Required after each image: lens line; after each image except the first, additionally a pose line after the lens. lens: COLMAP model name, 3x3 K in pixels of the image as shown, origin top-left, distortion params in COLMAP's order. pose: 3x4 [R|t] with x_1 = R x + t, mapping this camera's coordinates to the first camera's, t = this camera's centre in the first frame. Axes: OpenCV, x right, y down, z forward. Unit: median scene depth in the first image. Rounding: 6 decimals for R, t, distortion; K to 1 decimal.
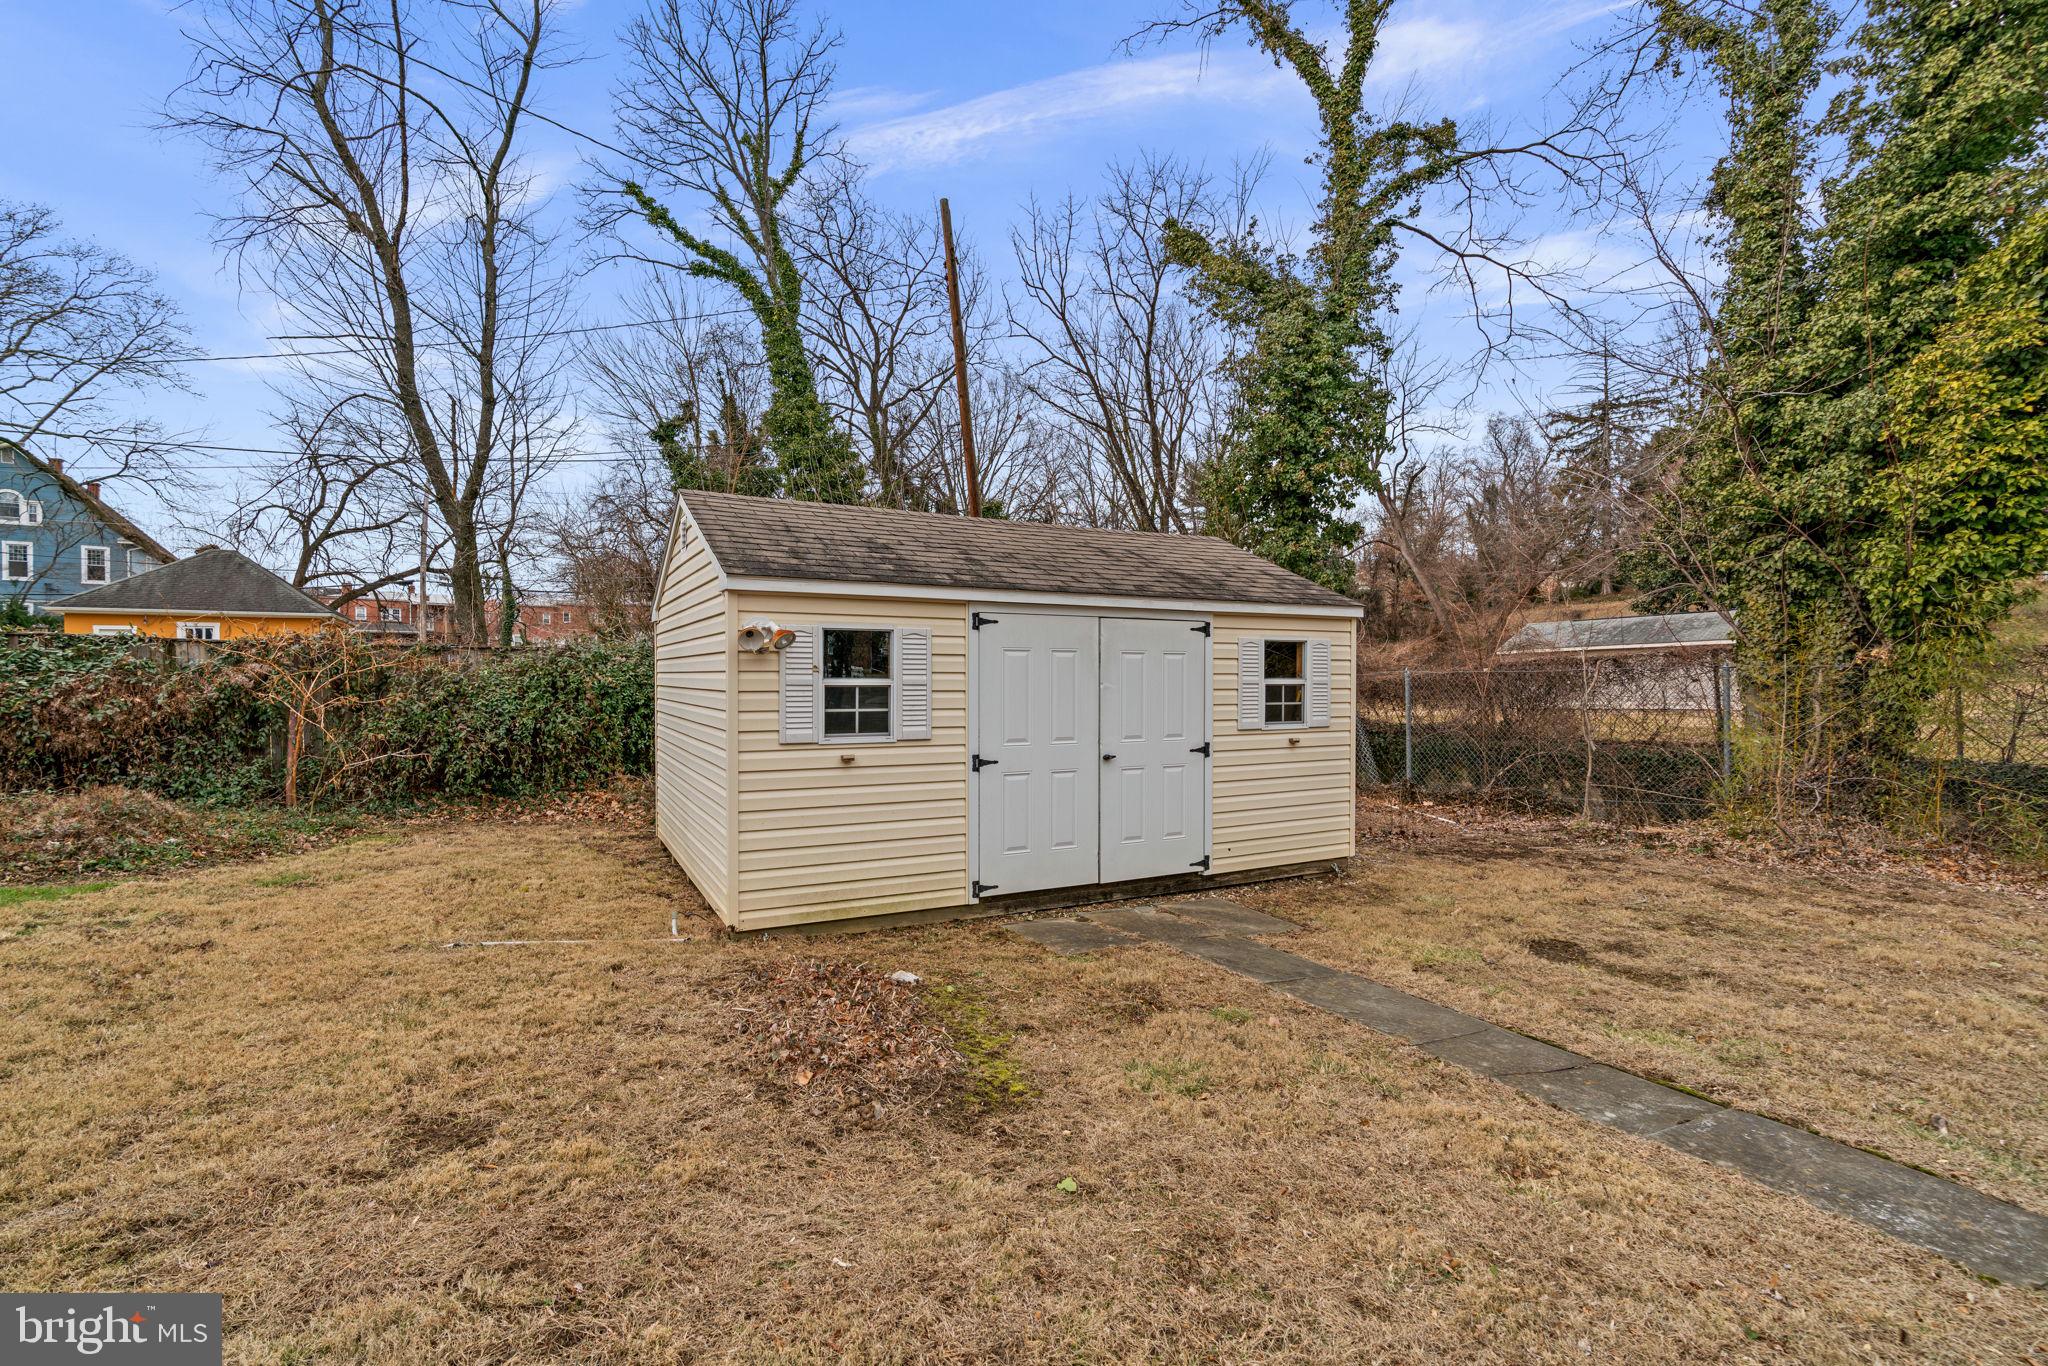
lens RADIAL K [[935.3, 0, 1016.9], [0, 935.3, 691.8], [0, 0, 1]] dist [0.000498, 0.000639]
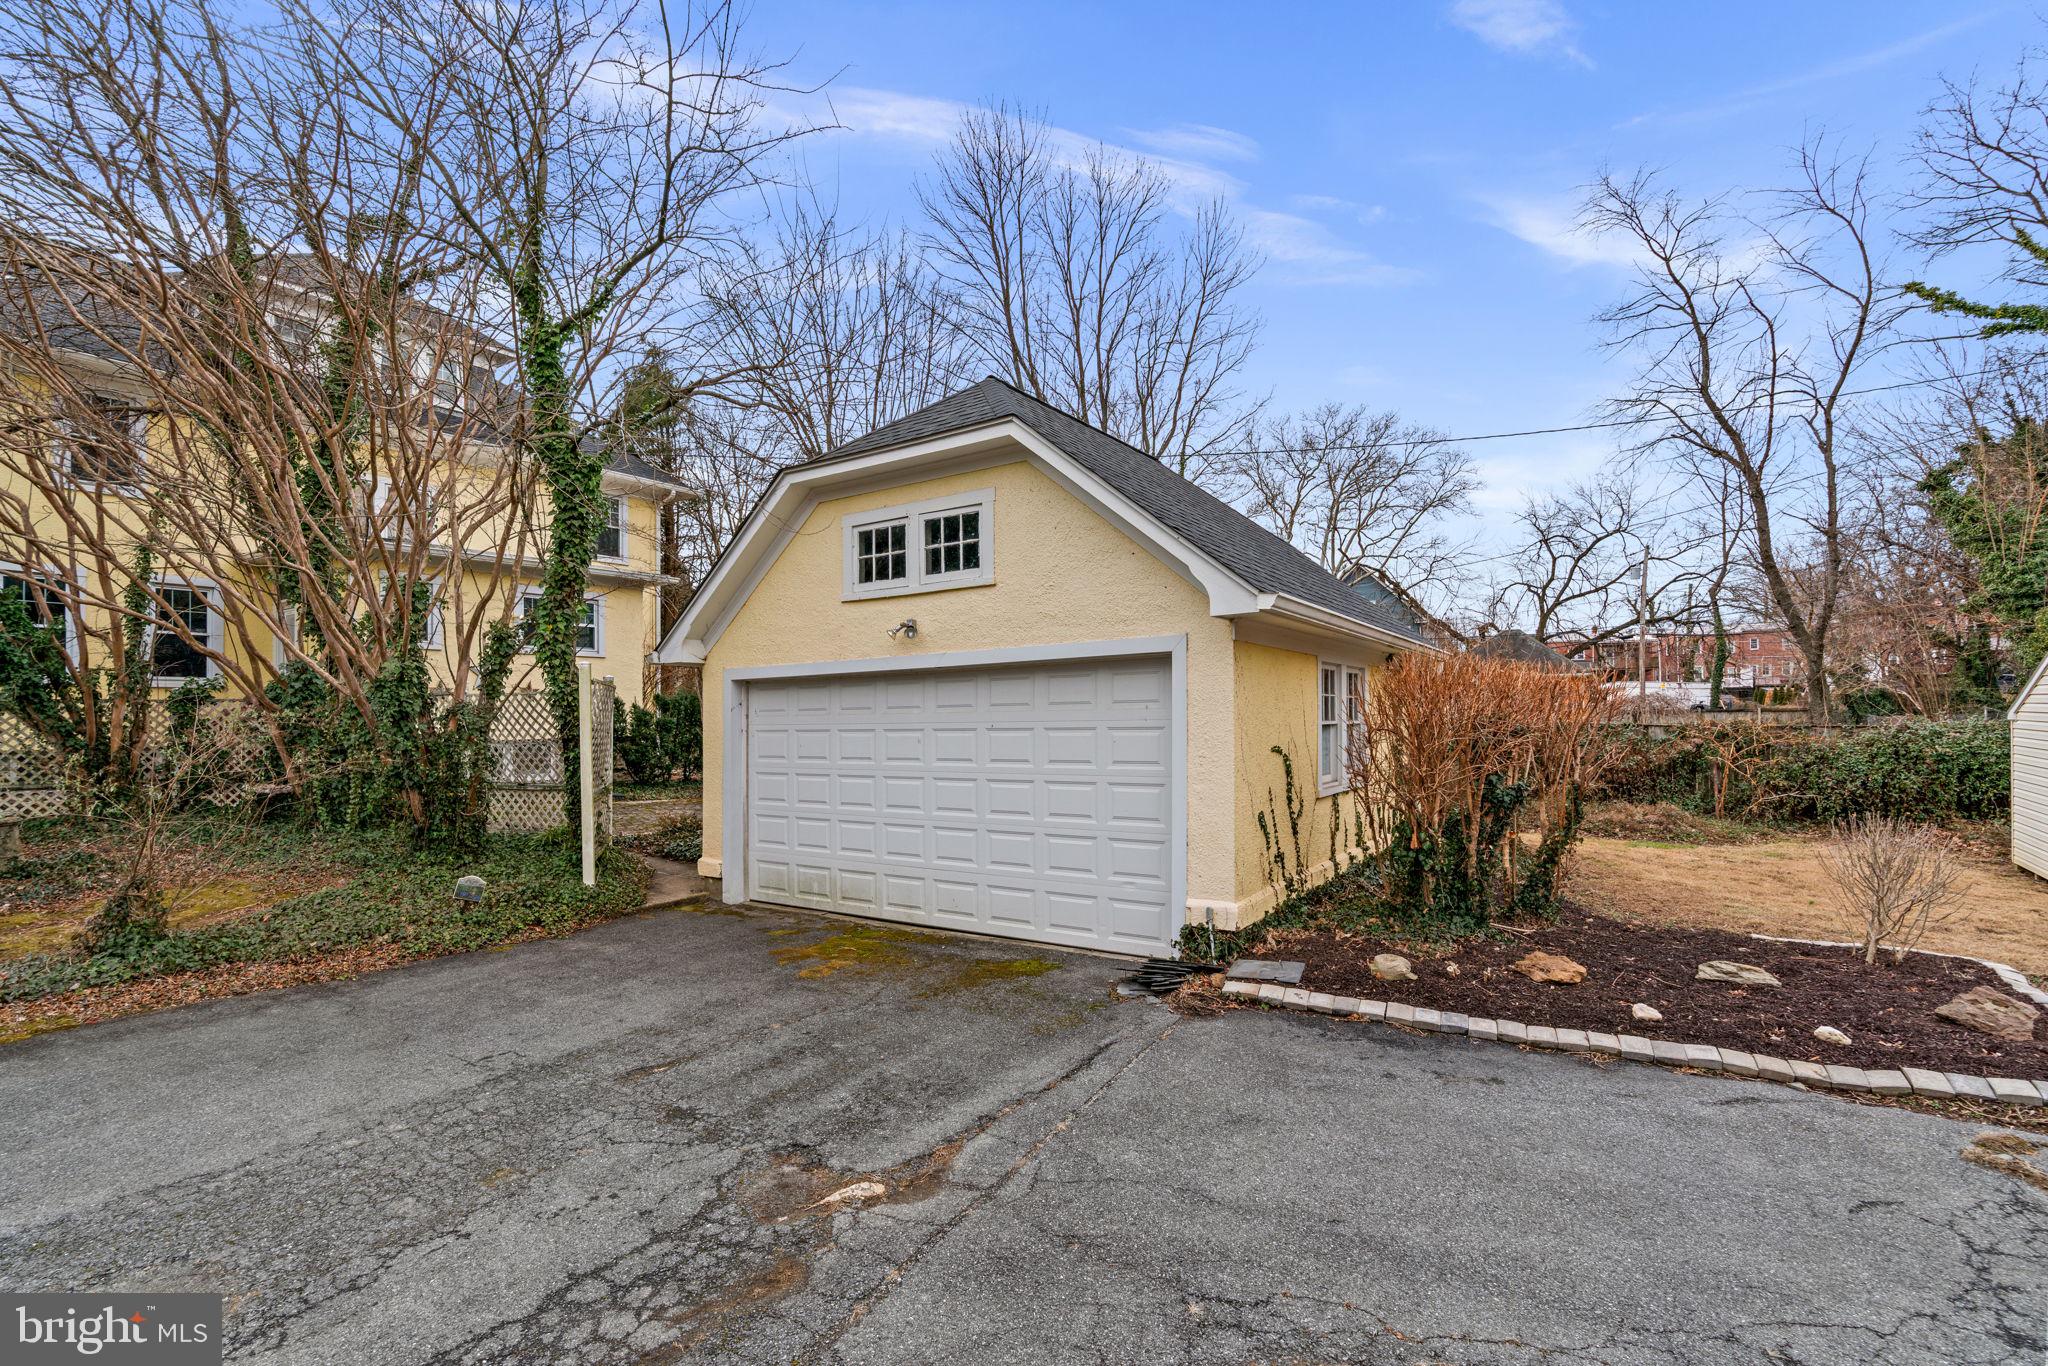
lens RADIAL K [[965.4, 0, 1028.0], [0, 965.4, 707.4], [0, 0, 1]] dist [0.019793, 0.000472]
pose [[0.481847, -0.009245, -0.876206, 0.178581], [0.000975, 0.999949, -0.010015, -0.059083], [0.876255, 0.003972, 0.481832, -0.851122]]
